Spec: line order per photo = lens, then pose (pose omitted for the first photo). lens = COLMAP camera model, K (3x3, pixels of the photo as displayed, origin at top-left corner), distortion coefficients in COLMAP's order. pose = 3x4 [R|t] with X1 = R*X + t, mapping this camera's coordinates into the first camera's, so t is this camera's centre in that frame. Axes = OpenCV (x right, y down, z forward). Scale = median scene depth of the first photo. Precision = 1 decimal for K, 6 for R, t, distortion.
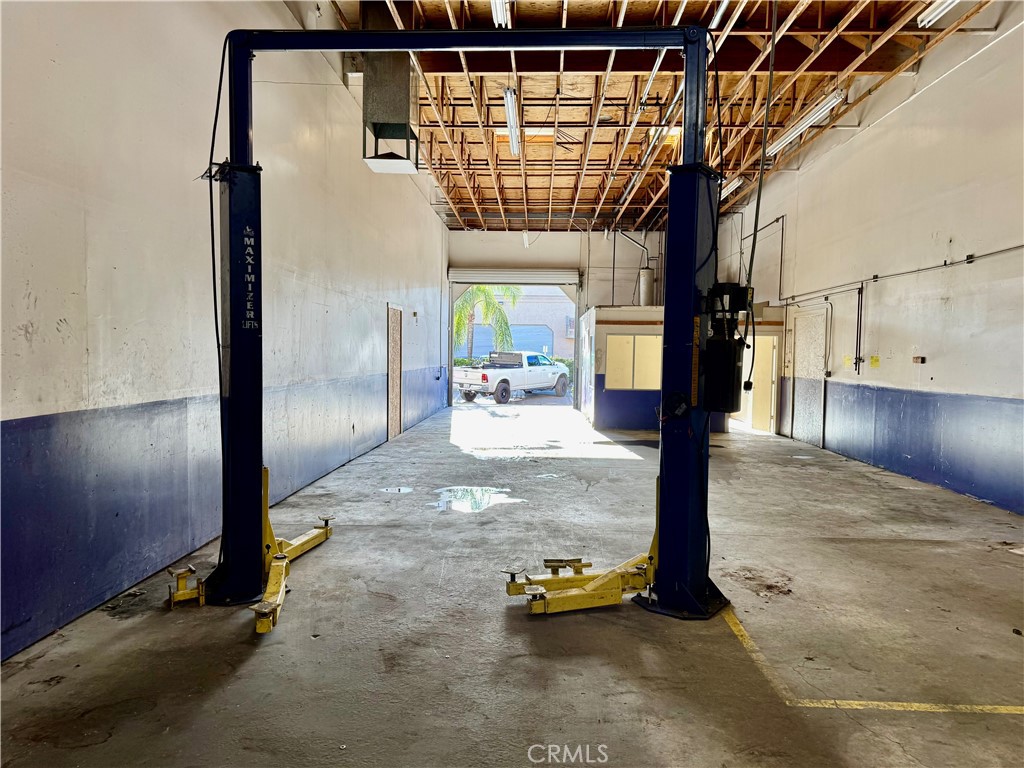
lens RADIAL K [[711.2, 0, 514.7], [0, 711.2, 391.5], [0, 0, 1]] dist [0.063151, -0.069572]
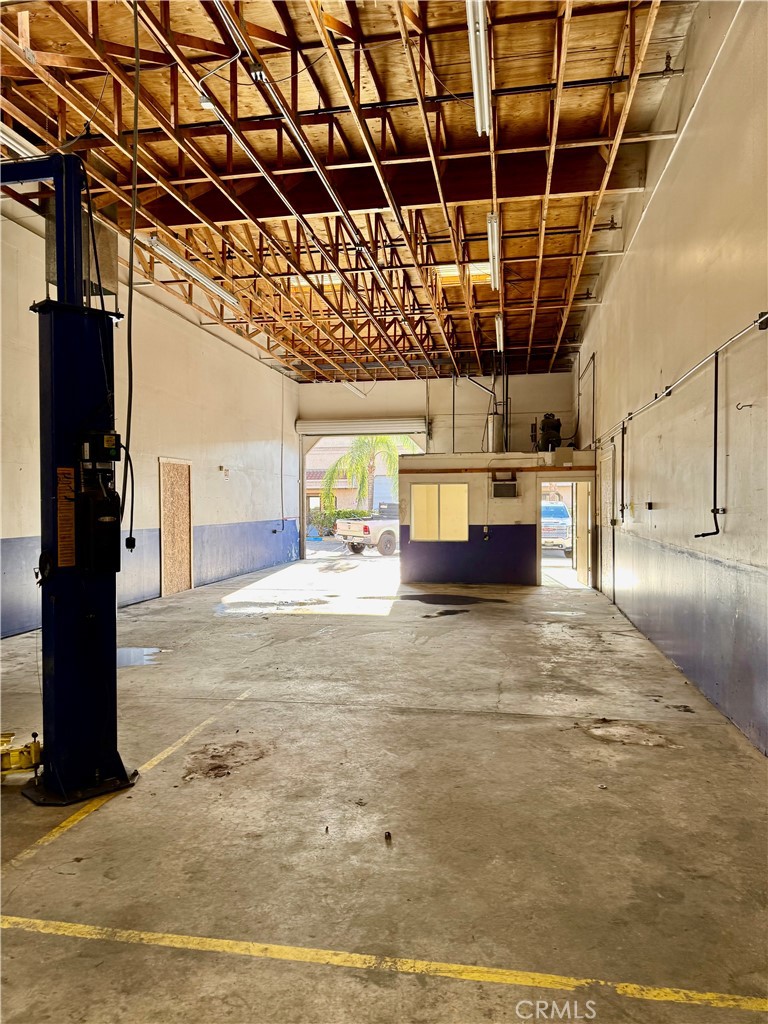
lens RADIAL K [[711.2, 0, 383.1], [0, 711.2, 515.6], [0, 0, 1]] dist [0.063151, -0.069572]
pose [[0.988485, -0.018484, -0.150184, 0.450429], [0.012815, 0.999171, -0.038630, -0.001867], [0.150774, 0.036261, 0.987903, 0.091279]]
